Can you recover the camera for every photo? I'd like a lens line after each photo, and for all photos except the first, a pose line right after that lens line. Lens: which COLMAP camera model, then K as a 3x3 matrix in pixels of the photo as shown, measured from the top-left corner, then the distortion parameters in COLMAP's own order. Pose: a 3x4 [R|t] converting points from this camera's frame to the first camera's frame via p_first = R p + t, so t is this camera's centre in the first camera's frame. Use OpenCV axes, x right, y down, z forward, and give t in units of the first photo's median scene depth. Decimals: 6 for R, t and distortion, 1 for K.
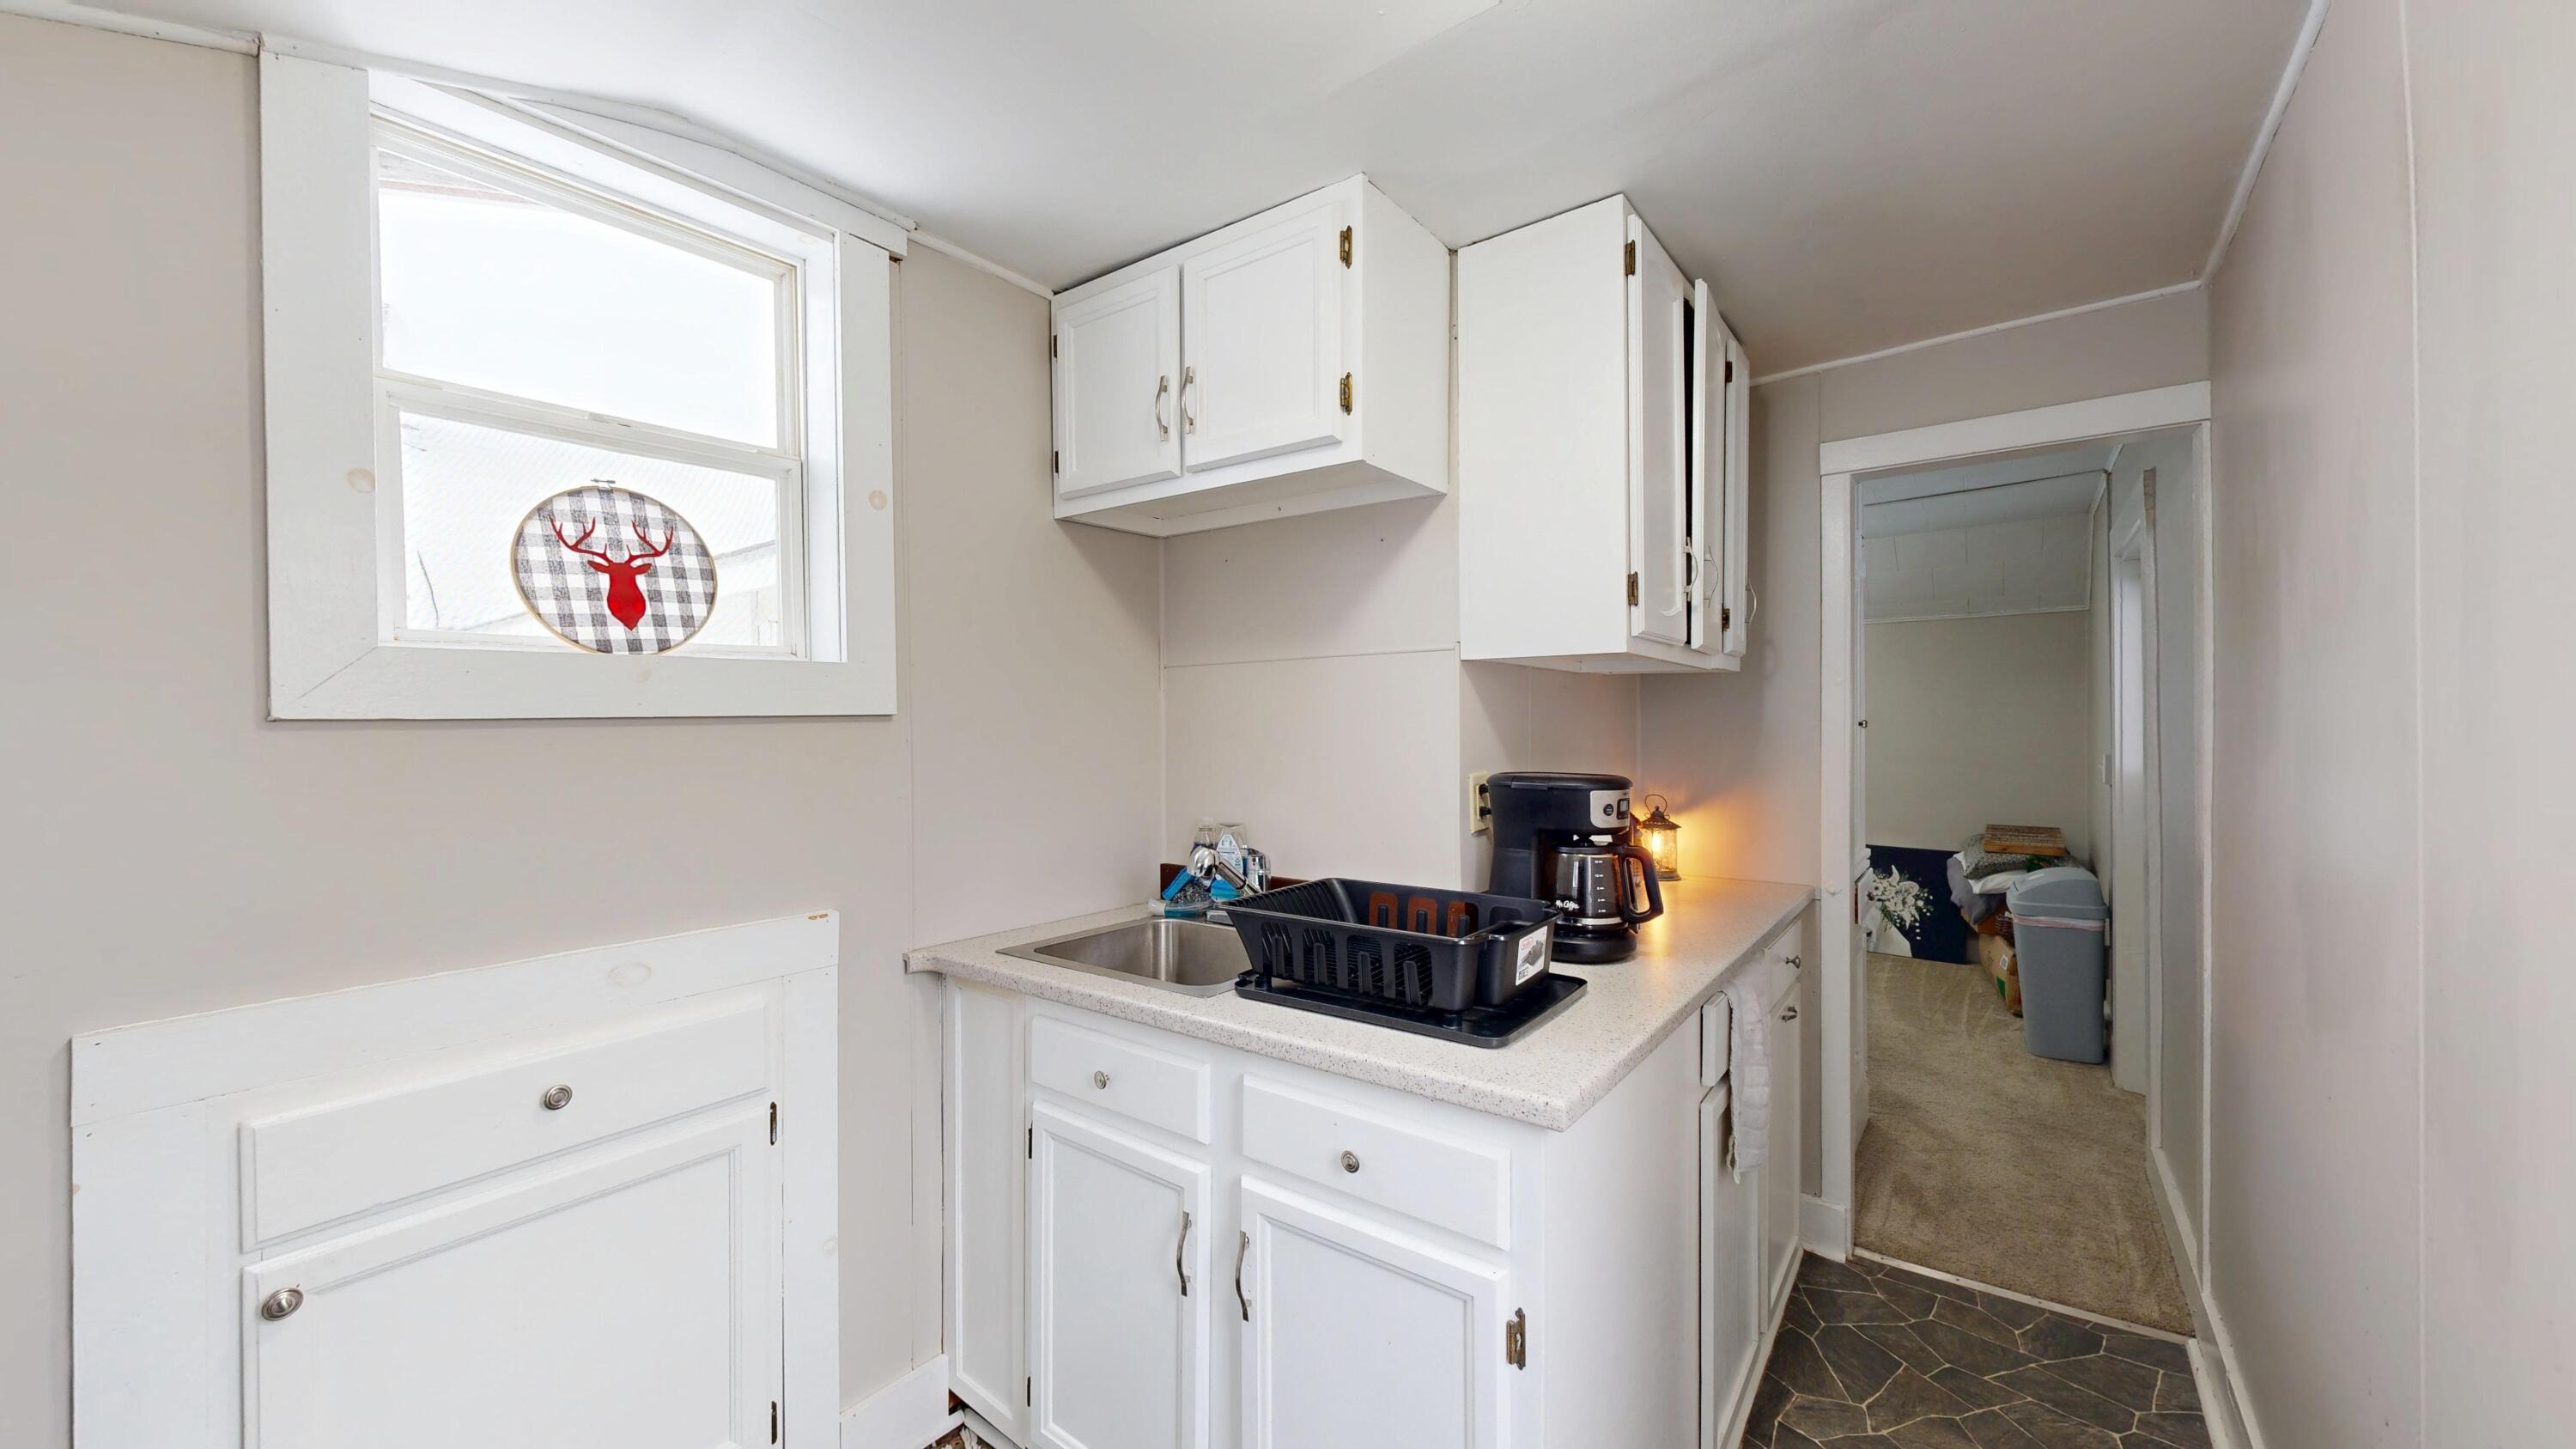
lens RADIAL K [[946.0, 0, 1289.8], [0, 946.0, 726.2], [0, 0, 1]] dist [-0.004885, -0.000200]
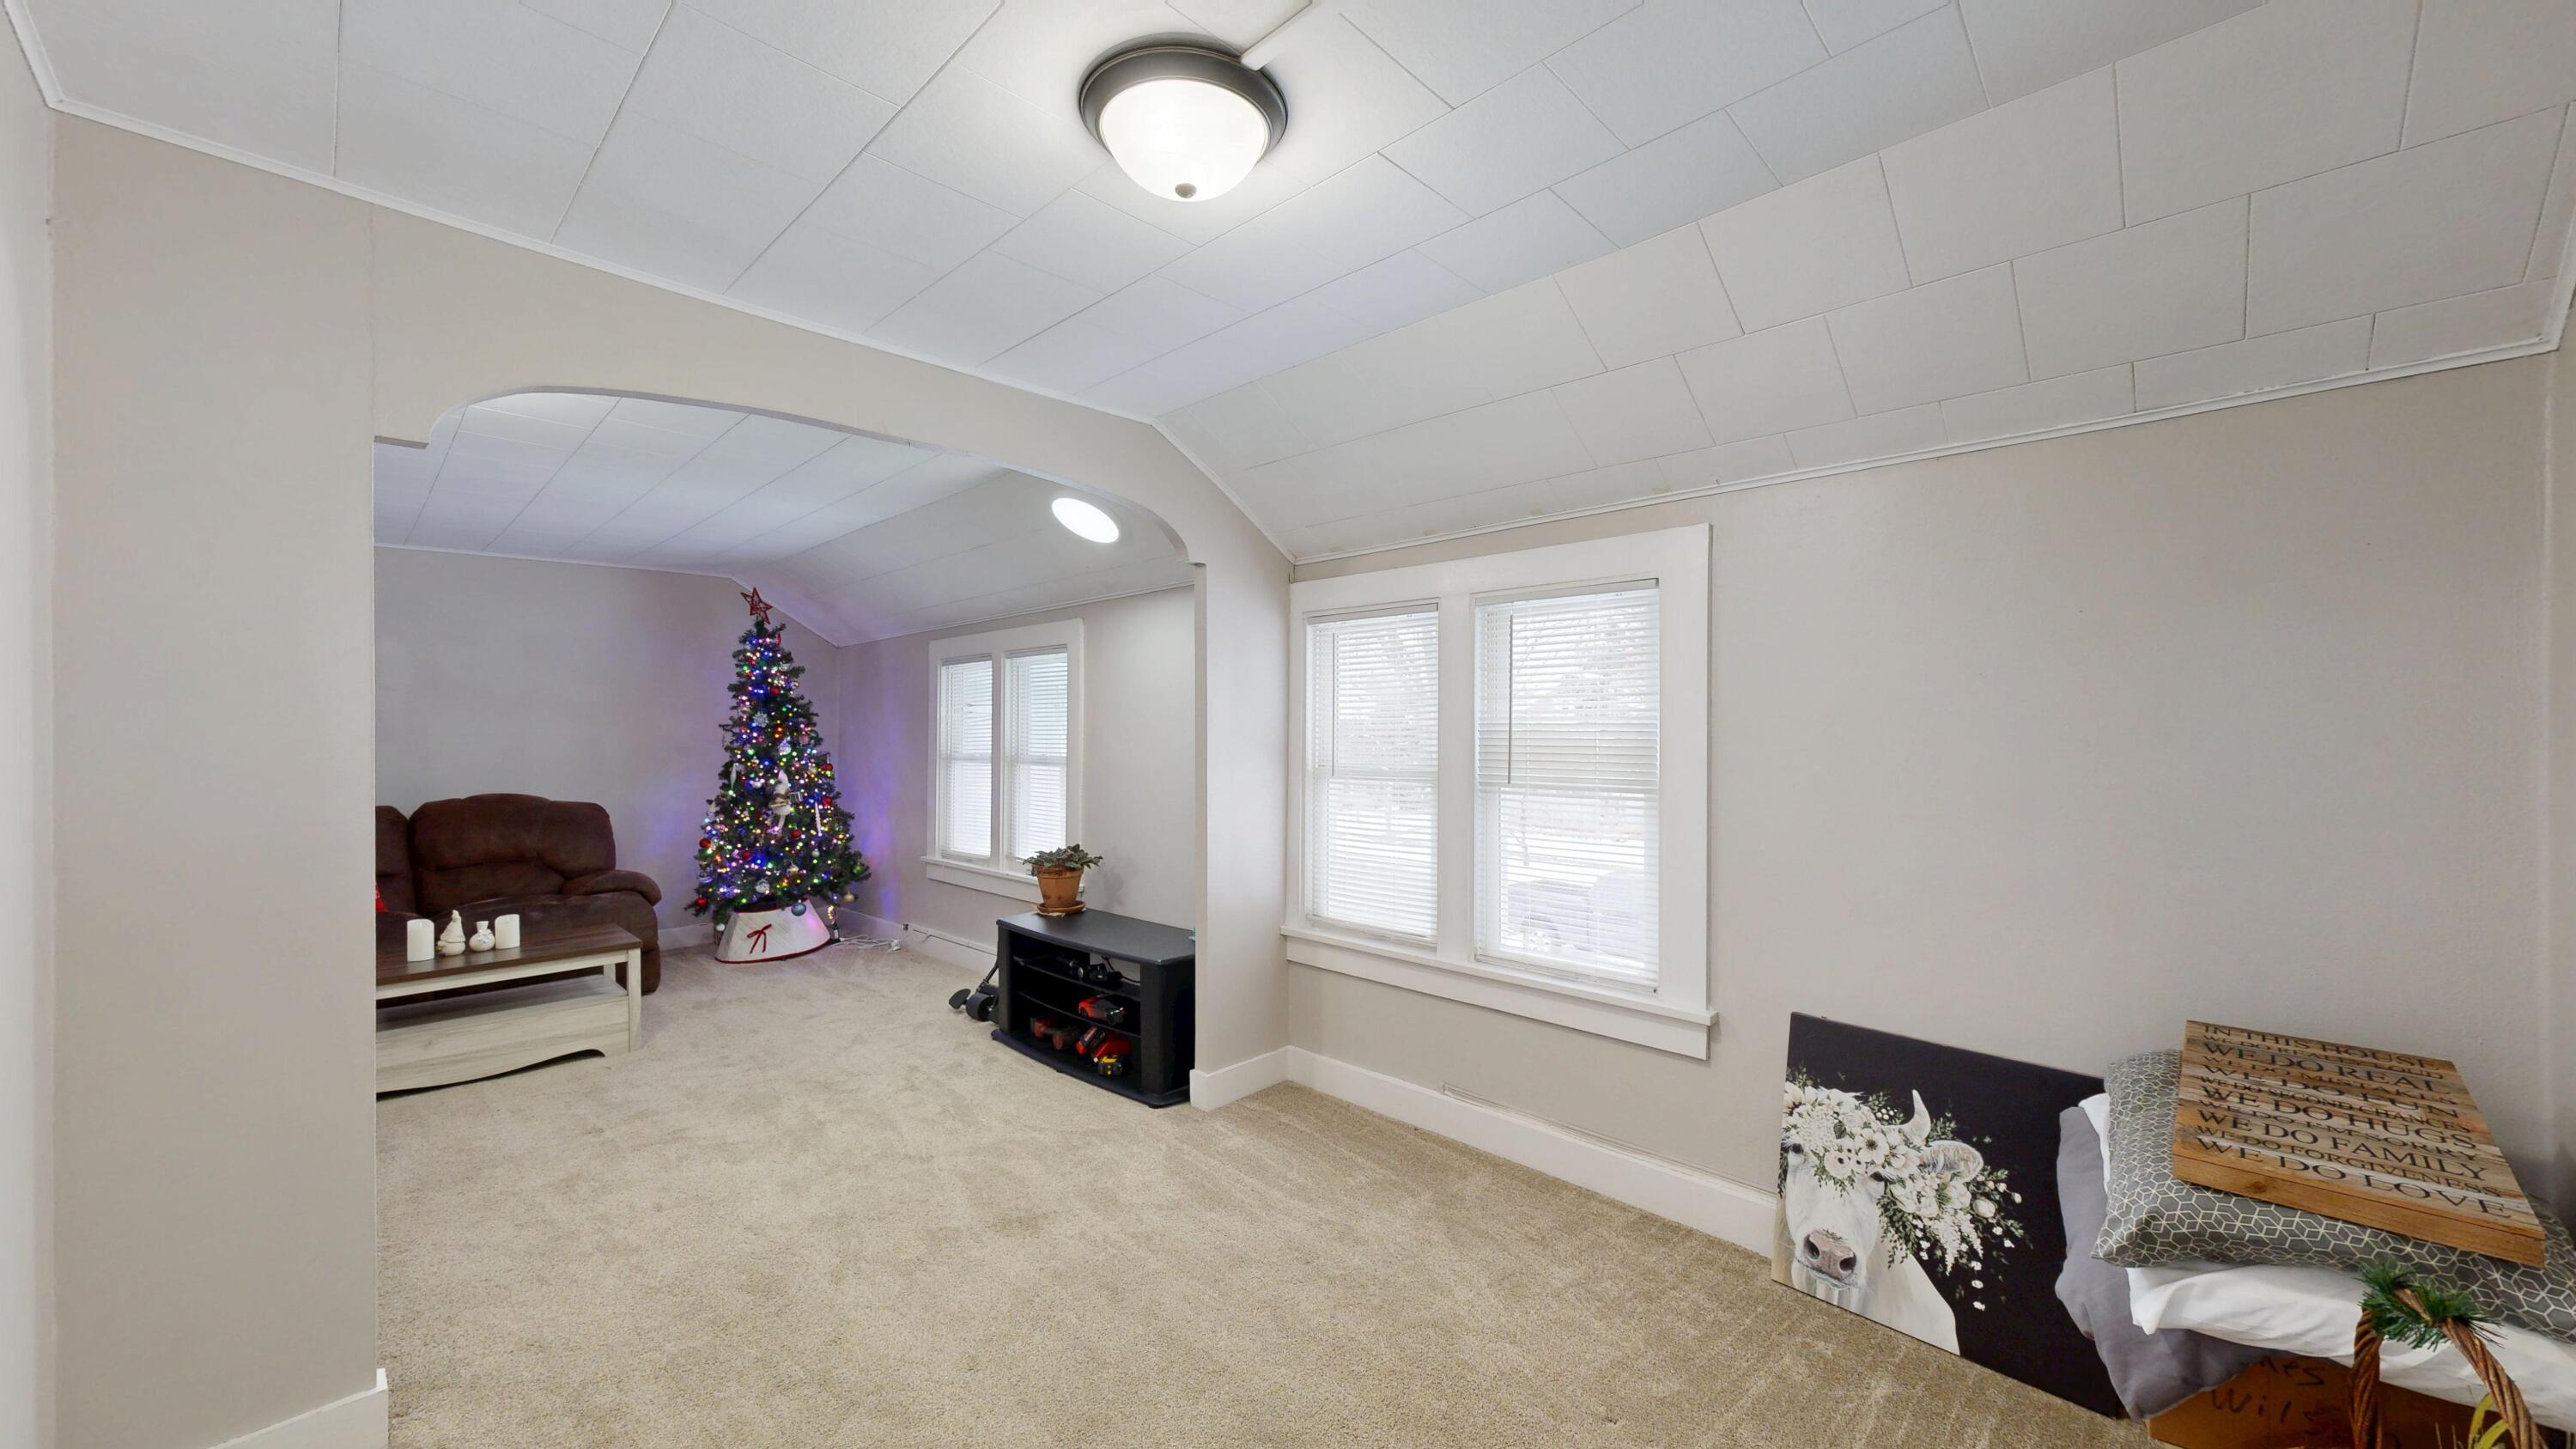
lens RADIAL K [[946.0, 0, 1285.4], [0, 946.0, 740.4], [0, 0, 1]] dist [-0.004885, -0.000200]
pose [[0.991995, 0.004061, -0.126213, 0.441656], [-0.004112, 0.999992, -0.000142, 0.007124], [0.126211, 0.000660, 0.992003, 0.599766]]
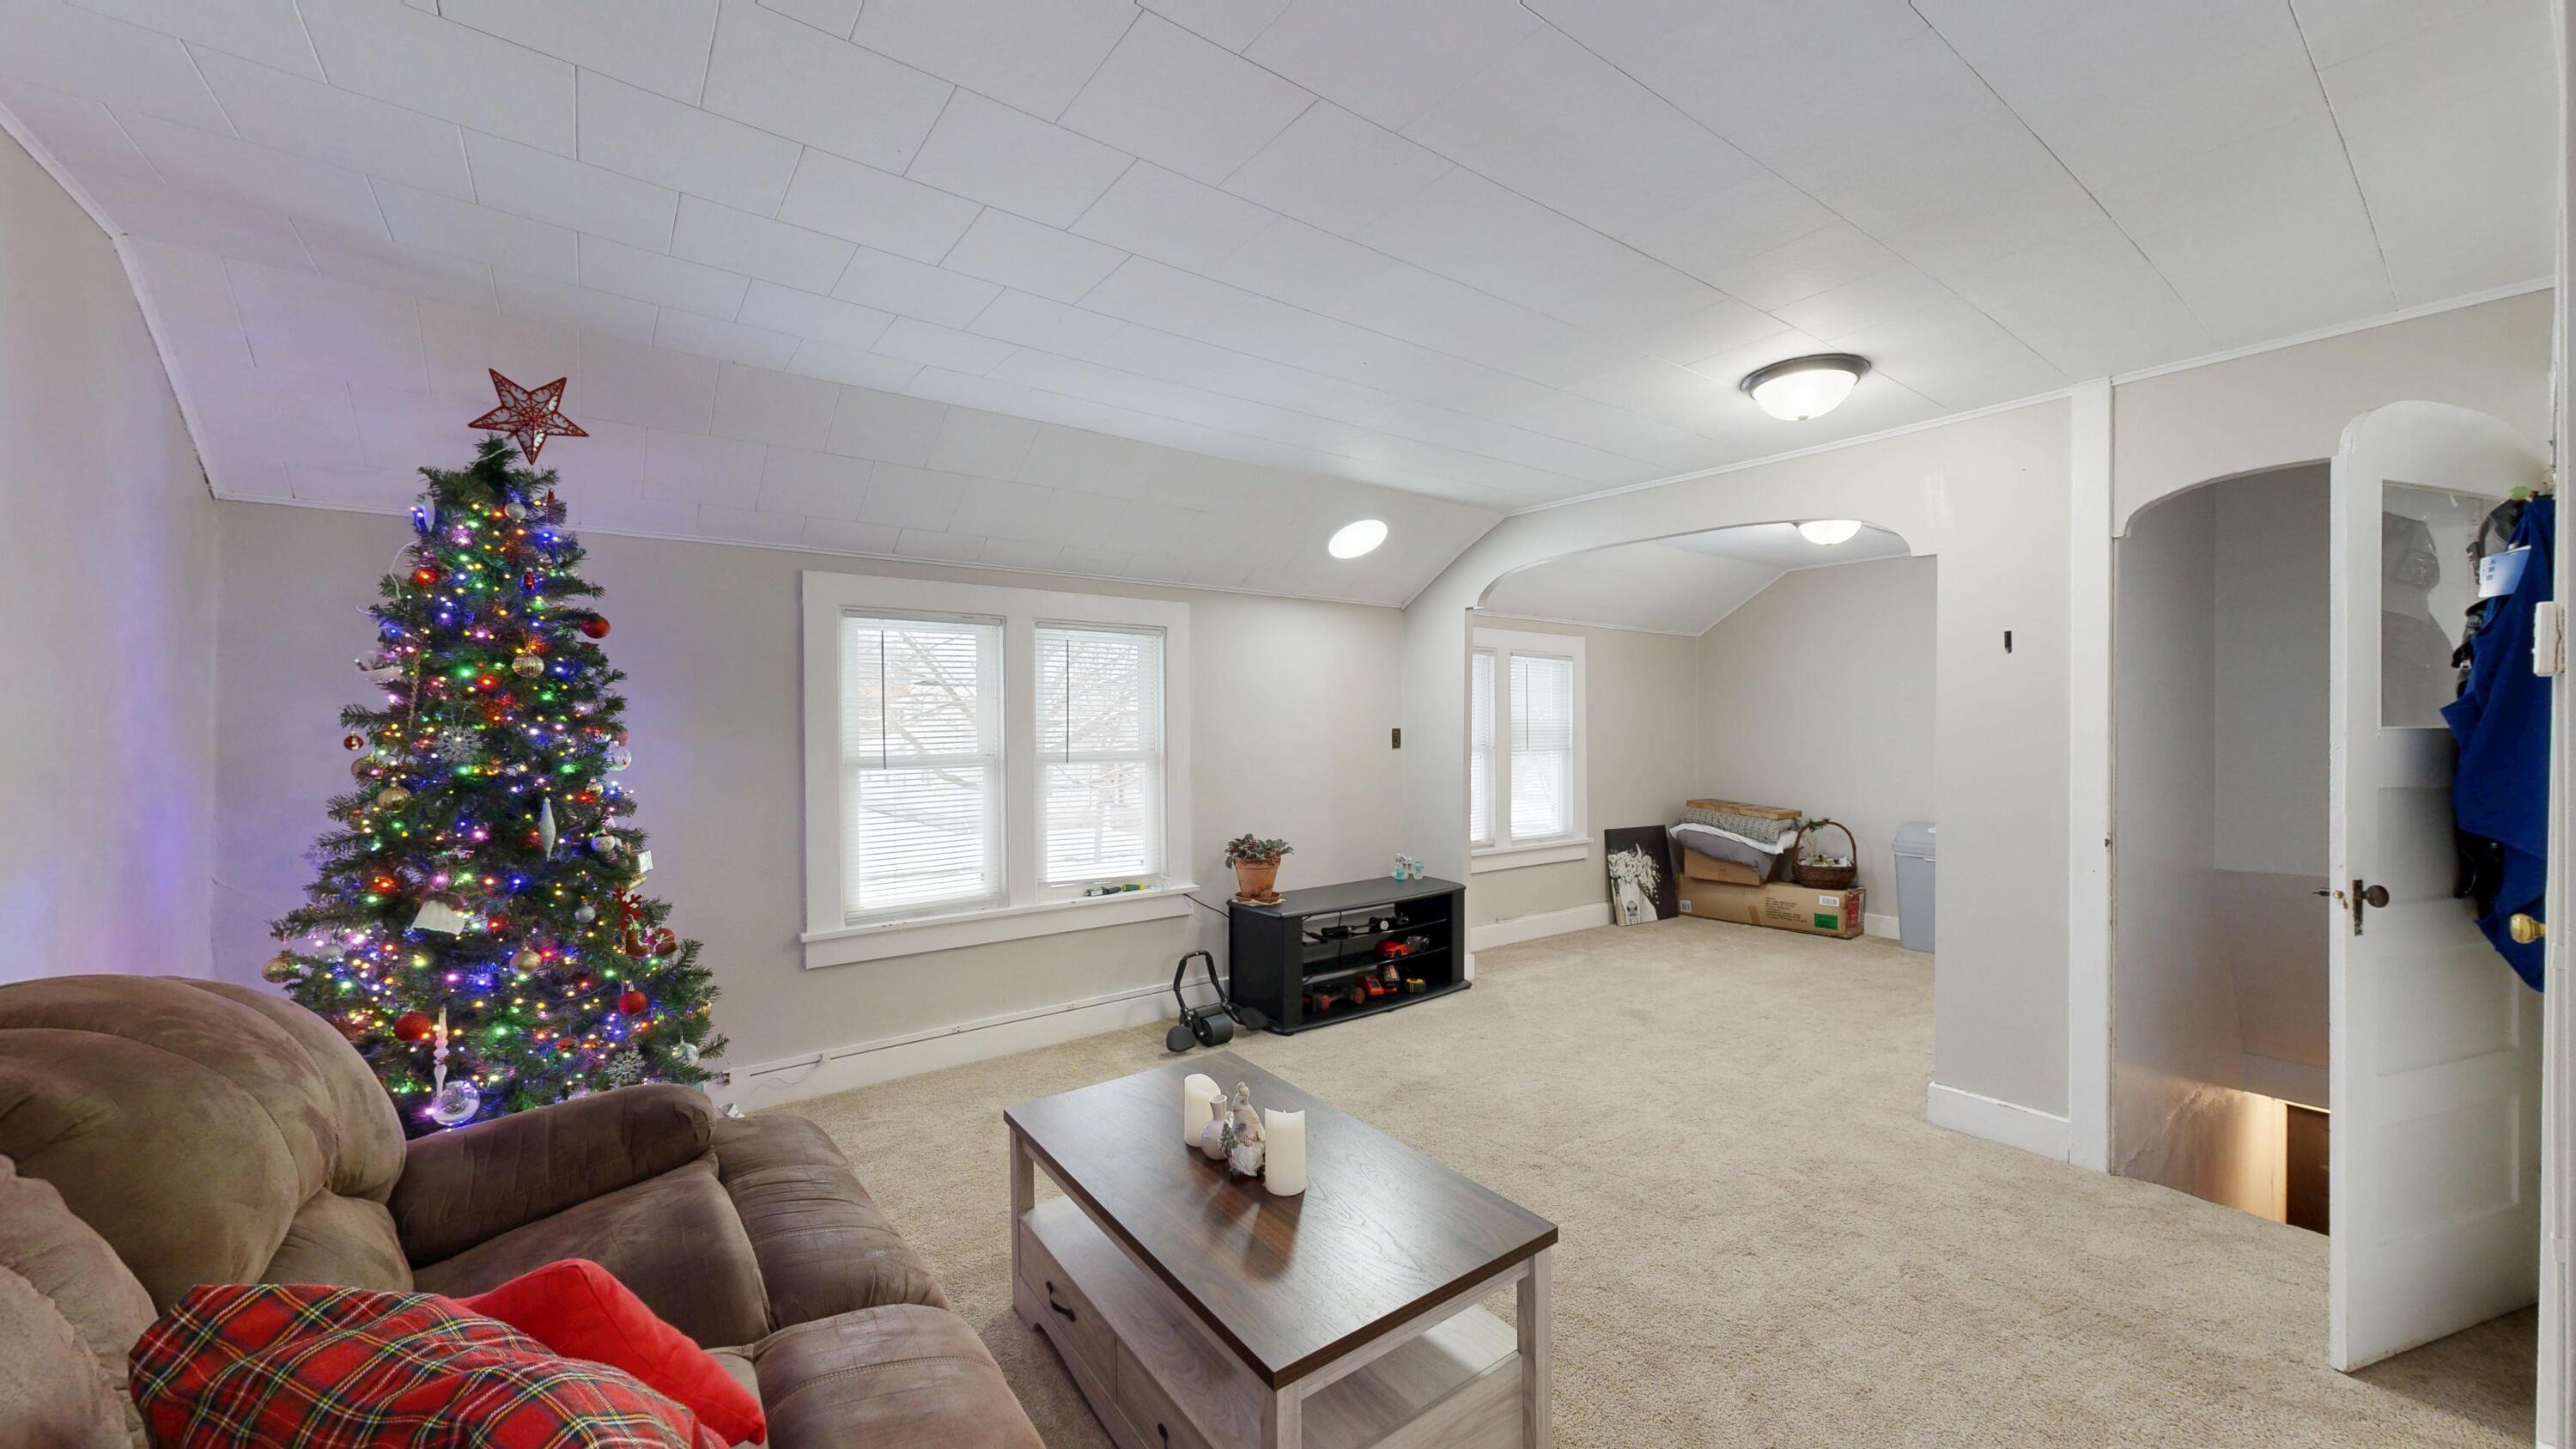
lens RADIAL K [[946.0, 0, 1287.9], [0, 946.0, 717.3], [0, 0, 1]] dist [-0.004885, -0.000200]
pose [[0.275261, -0.003866, 0.961362, -0.584293], [-0.004264, 0.999977, 0.005242, -0.009714], [-0.961360, -0.005542, 0.275238, 1.110645]]
